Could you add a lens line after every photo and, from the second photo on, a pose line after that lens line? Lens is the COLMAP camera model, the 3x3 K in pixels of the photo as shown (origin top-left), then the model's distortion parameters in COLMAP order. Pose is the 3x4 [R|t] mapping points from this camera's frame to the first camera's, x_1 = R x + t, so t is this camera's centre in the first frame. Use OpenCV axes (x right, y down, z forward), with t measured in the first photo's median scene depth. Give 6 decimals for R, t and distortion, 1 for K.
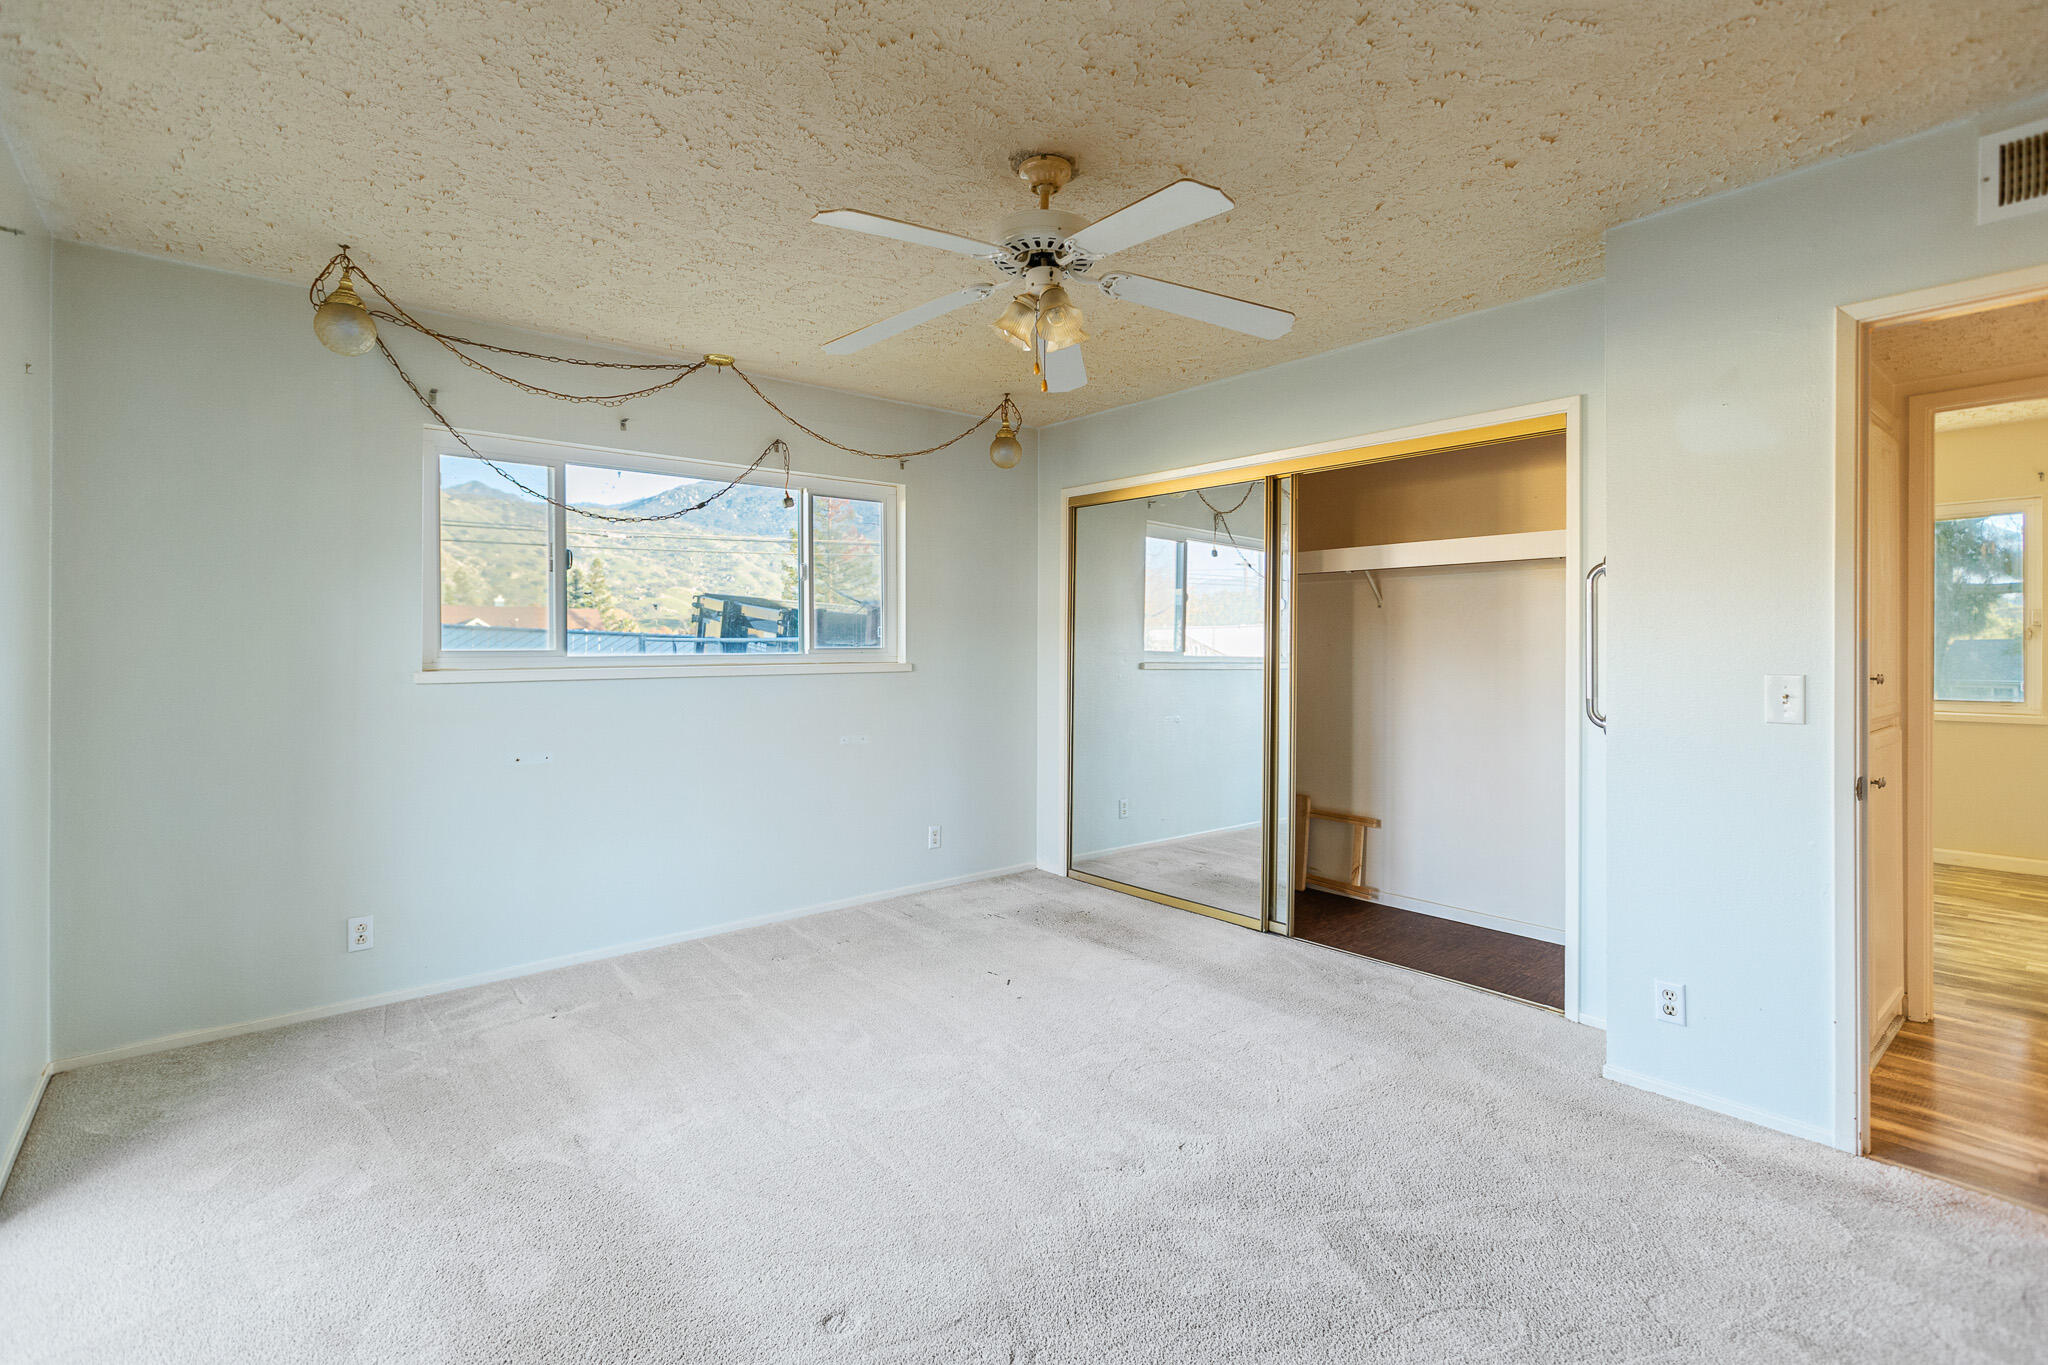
lens RADIAL K [[938.2, 0, 1032.6], [0, 938.2, 663.7], [0, 0, 1]] dist [0.006212, -0.001230]
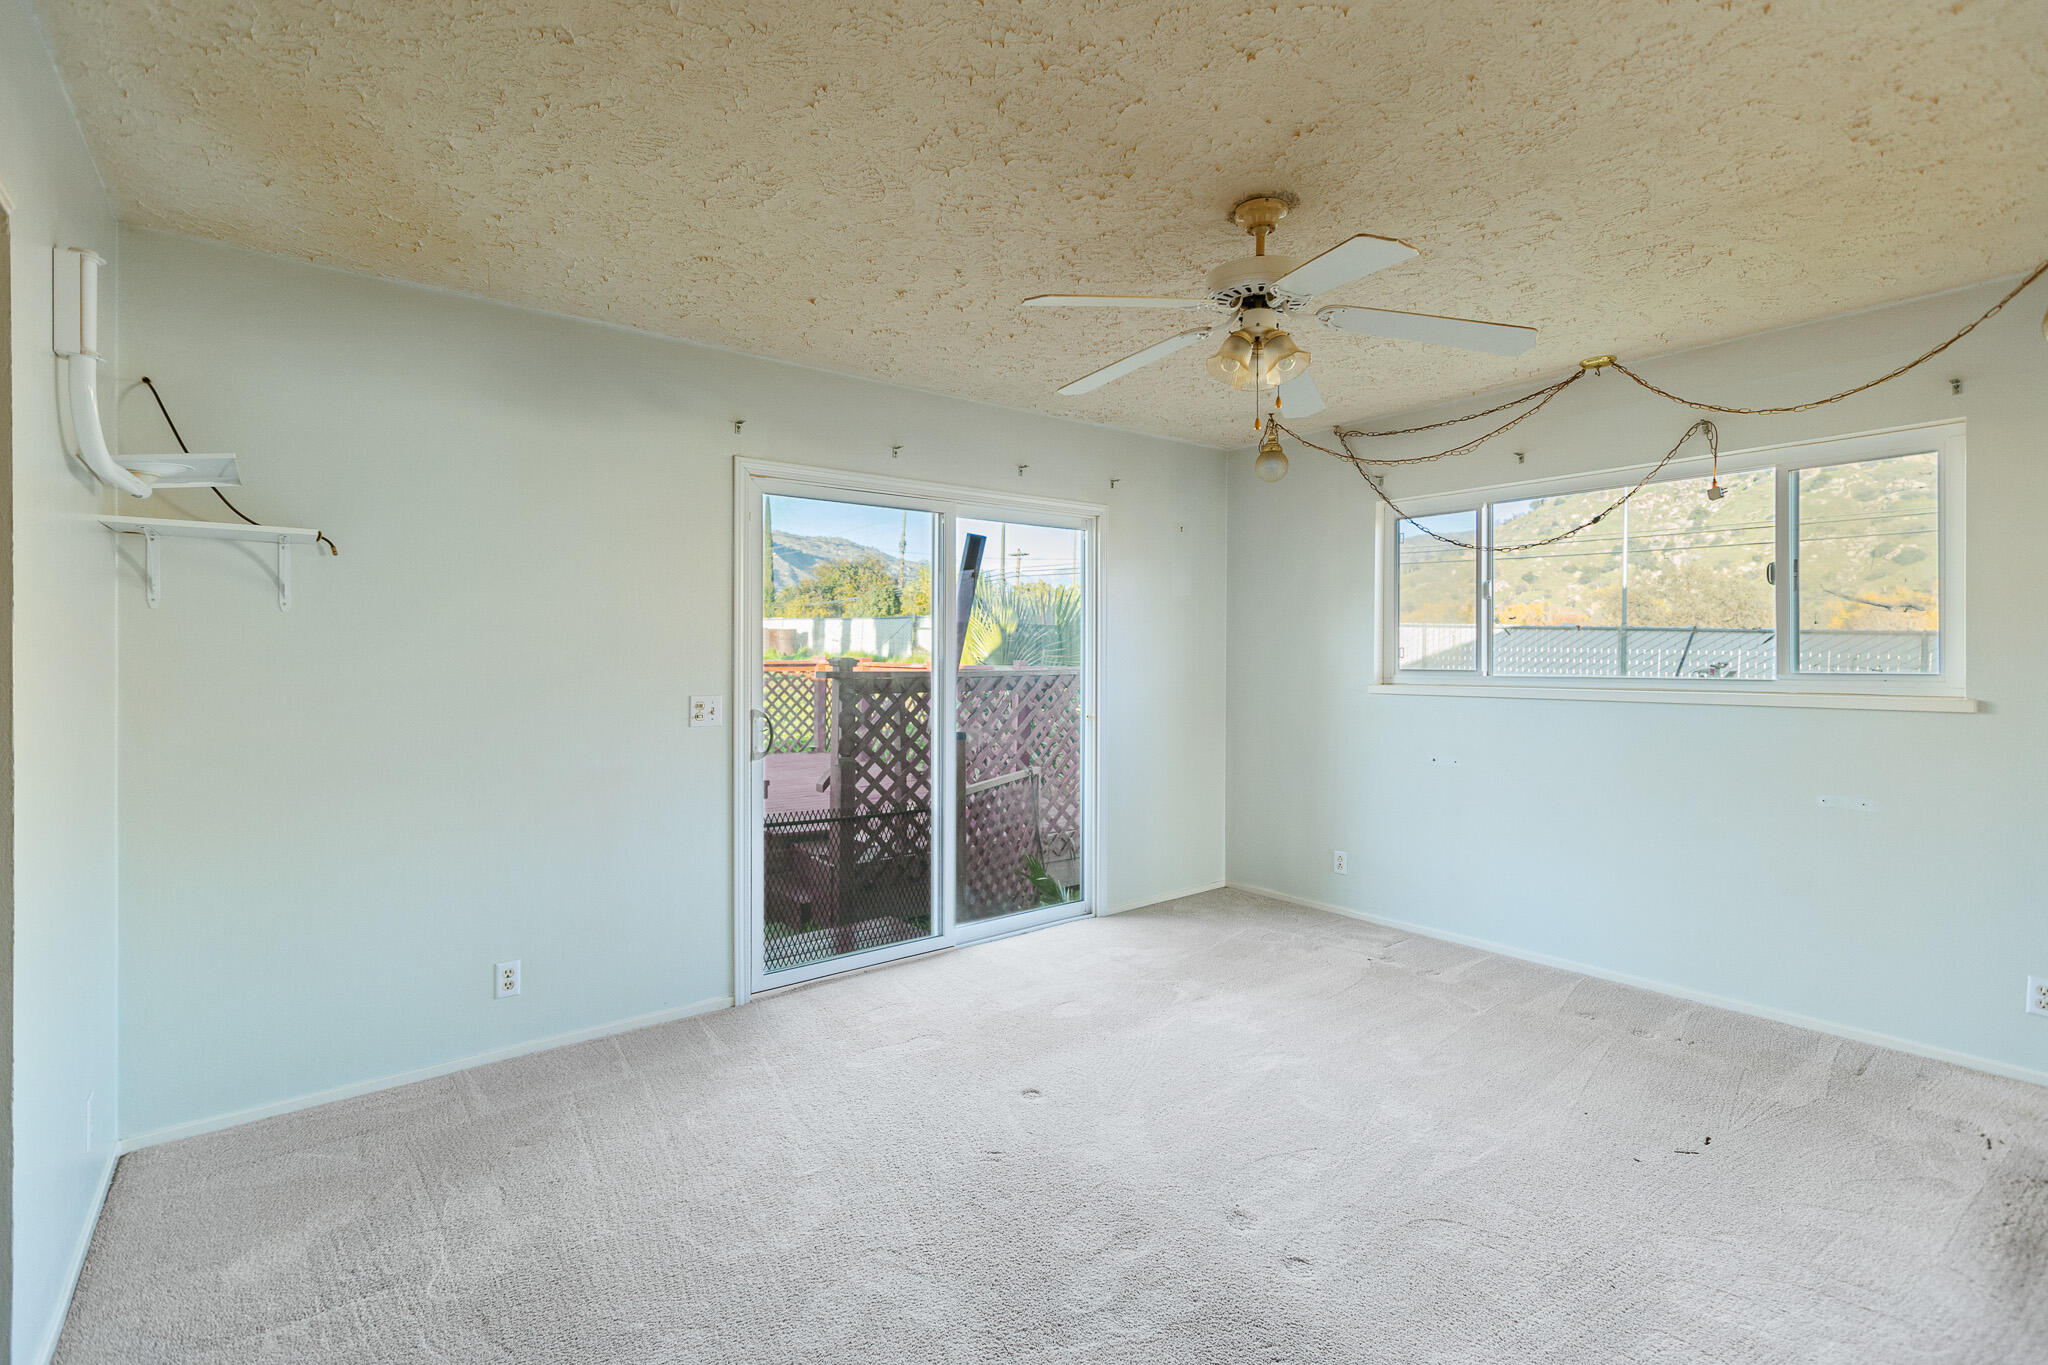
lens RADIAL K [[938.2, 0, 1029.3], [0, 938.2, 672.8], [0, 0, 1]] dist [0.006212, -0.001230]
pose [[-0.051123, 0.021405, -0.998463, 0.721749], [-0.017806, 0.999592, 0.022341, -0.029652], [0.998534, 0.018921, -0.050721, 0.557322]]
